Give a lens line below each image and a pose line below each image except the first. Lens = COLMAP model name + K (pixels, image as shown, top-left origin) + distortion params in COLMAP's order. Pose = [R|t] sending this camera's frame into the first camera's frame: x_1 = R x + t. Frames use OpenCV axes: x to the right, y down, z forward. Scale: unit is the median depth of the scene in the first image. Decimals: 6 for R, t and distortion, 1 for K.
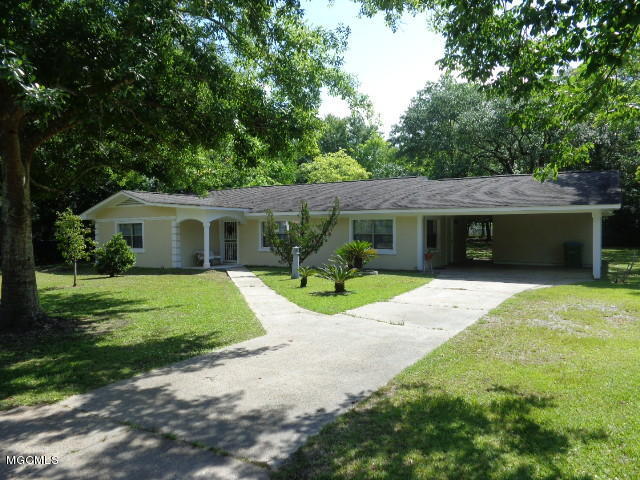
lens RADIAL K [[484.7, 0, 319.3], [0, 484.7, 239.9], [0, 0, 1]] dist [-0.009318, 0.005188]
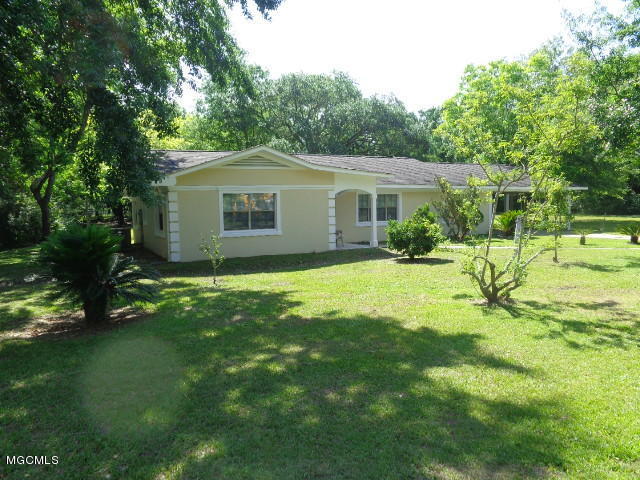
lens RADIAL K [[484.7, 0, 320.8], [0, 484.7, 241.6], [0, 0, 1]] dist [-0.009318, 0.005188]
pose [[0.546099, -0.062728, 0.835369, -0.973772], [0.033084, 0.998030, 0.053314, 0.000649], [-0.837067, -0.001477, 0.547098, 0.583887]]
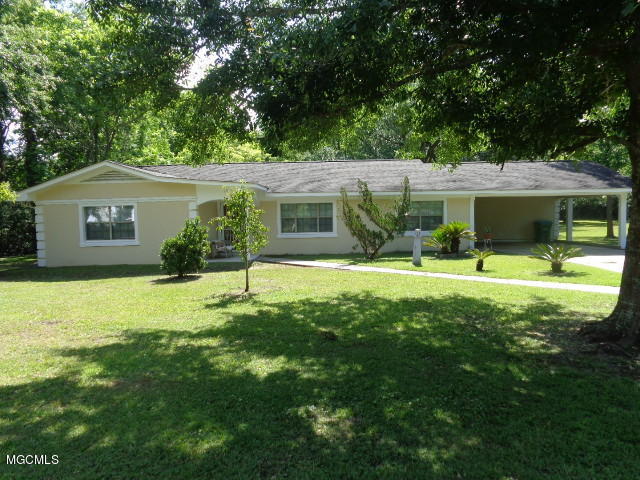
lens RADIAL K [[484.7, 0, 320.2], [0, 484.7, 238.7], [0, 0, 1]] dist [-0.009318, 0.005188]
pose [[0.872337, -0.035291, 0.487629, -0.503486], [0.024017, 0.999280, 0.029356, 0.001353], [-0.488314, -0.013897, 0.872557, 0.221609]]
